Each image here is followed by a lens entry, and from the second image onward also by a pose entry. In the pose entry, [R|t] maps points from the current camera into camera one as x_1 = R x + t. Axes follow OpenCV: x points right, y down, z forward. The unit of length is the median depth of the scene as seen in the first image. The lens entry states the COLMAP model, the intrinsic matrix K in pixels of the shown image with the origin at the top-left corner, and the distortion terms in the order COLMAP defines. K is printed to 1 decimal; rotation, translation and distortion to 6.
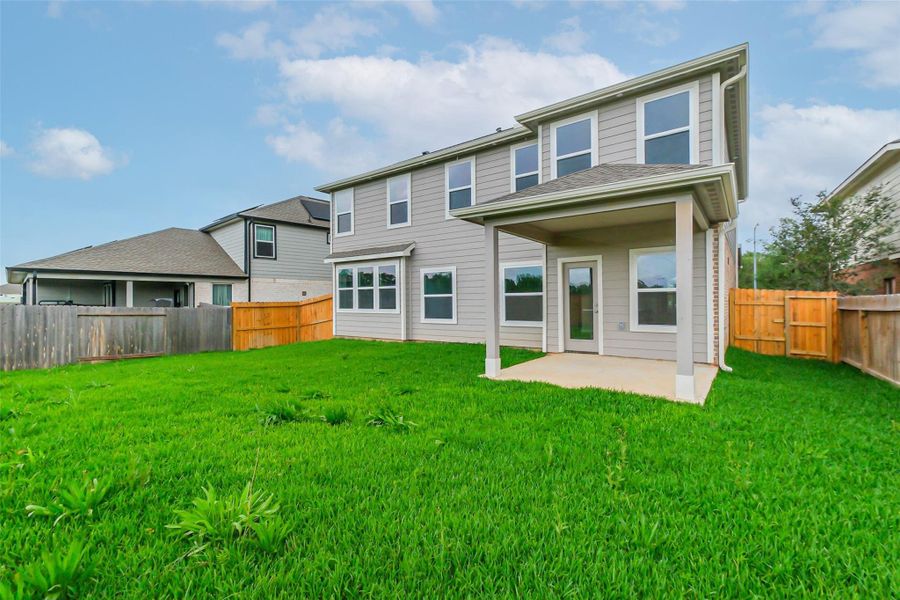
lens RADIAL K [[403.5, 0, 452.8], [0, 403.5, 296.4], [0, 0, 1]] dist [-0.000075, 0.000070]
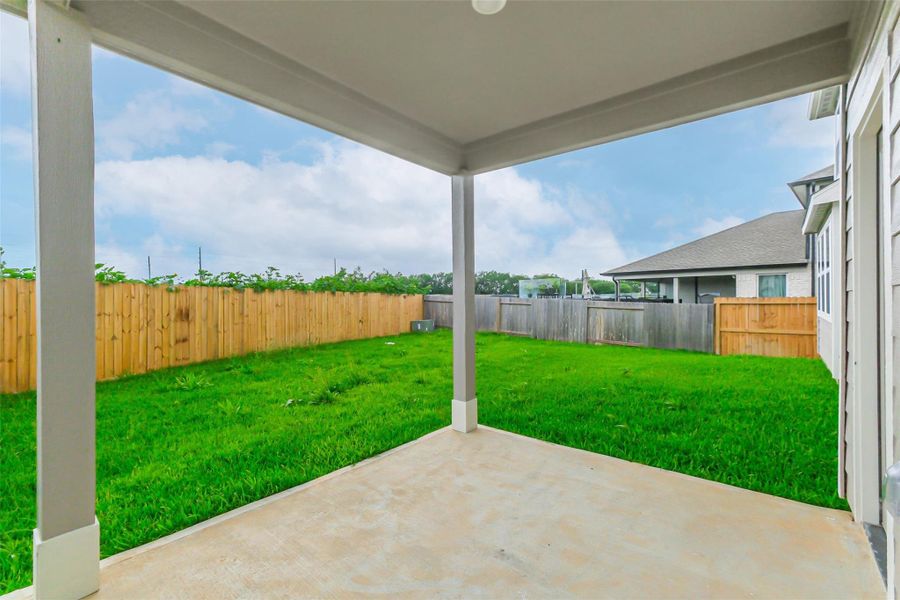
lens RADIAL K [[403.5, 0, 452.8], [0, 403.5, 296.4], [0, 0, 1]] dist [-0.000075, 0.000070]
pose [[-0.071981, 0.002063, -0.997404, 0.361866], [0.019340, 0.999813, 0.000673, 0.000310], [0.997218, -0.019242, -0.072008, 0.520022]]
